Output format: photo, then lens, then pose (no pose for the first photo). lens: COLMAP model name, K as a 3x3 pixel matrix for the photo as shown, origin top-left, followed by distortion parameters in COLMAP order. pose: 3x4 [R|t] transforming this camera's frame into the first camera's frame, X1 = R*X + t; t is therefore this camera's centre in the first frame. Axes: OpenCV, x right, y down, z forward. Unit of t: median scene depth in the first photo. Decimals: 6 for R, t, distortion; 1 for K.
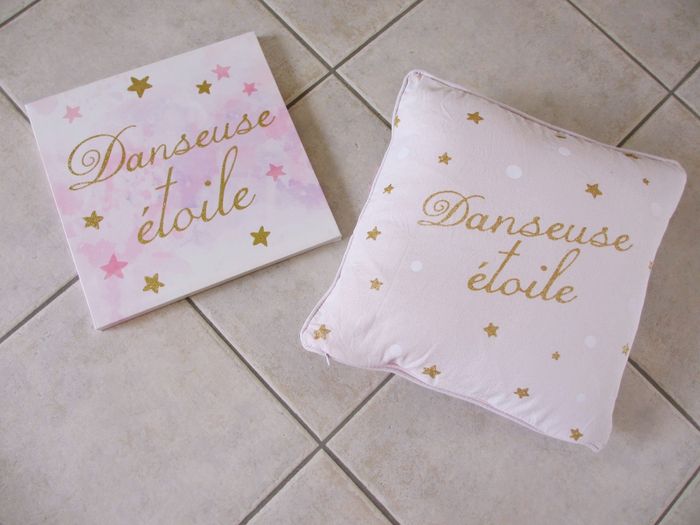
lens RADIAL K [[585.1, 0, 348.7], [0, 585.1, 261.6], [0, 0, 1]] dist [-0.068330, 0.019450]
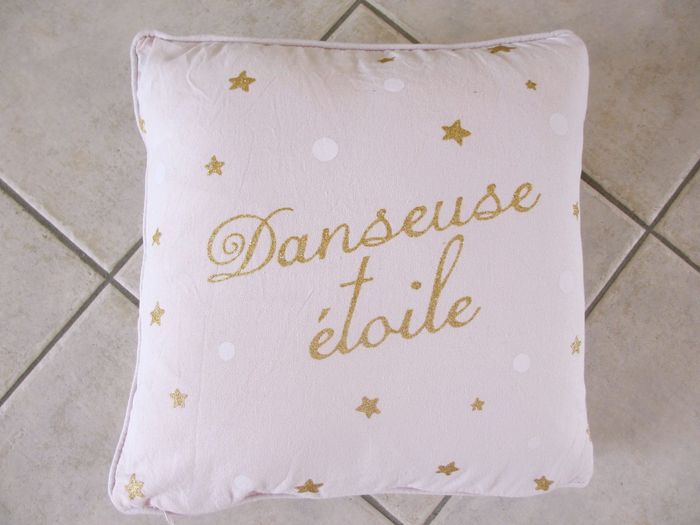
lens RADIAL K [[585.1, 0, 338.4], [0, 585.1, 256.6], [0, 0, 1]] dist [-0.068330, 0.019450]
pose [[0.936727, -0.349884, 0.011097, 0.255887], [0.345091, 0.928289, 0.138536, -0.131981], [-0.058773, -0.125941, 0.990295, 0.375300]]
